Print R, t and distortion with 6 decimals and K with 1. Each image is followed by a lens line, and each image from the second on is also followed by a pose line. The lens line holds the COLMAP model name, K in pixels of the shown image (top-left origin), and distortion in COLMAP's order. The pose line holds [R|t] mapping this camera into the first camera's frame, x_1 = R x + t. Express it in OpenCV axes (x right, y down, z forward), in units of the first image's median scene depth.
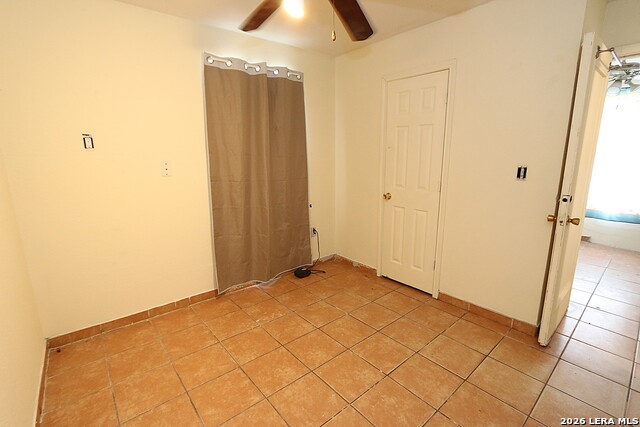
lens RADIAL K [[295.4, 0, 312.2], [0, 295.4, 213.7], [0, 0, 1]] dist [-0.026867, 0.000190]
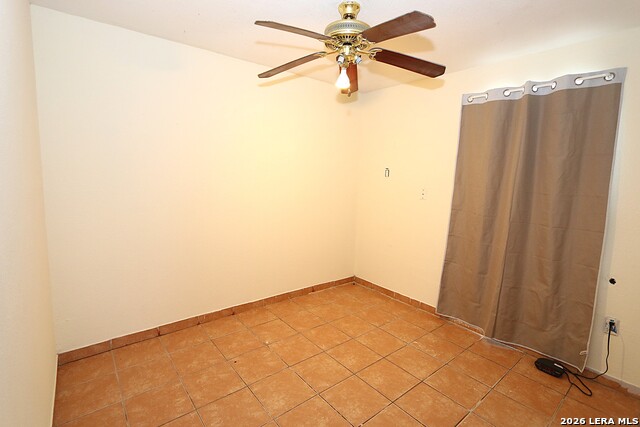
lens RADIAL K [[295.4, 0, 312.2], [0, 295.4, 213.7], [0, 0, 1]] dist [-0.026867, 0.000190]
pose [[-0.024870, 0.138407, -0.990063, 0.700982], [-0.238179, 0.961030, 0.140331, -0.117404], [0.970903, 0.239302, 0.009065, 0.468071]]
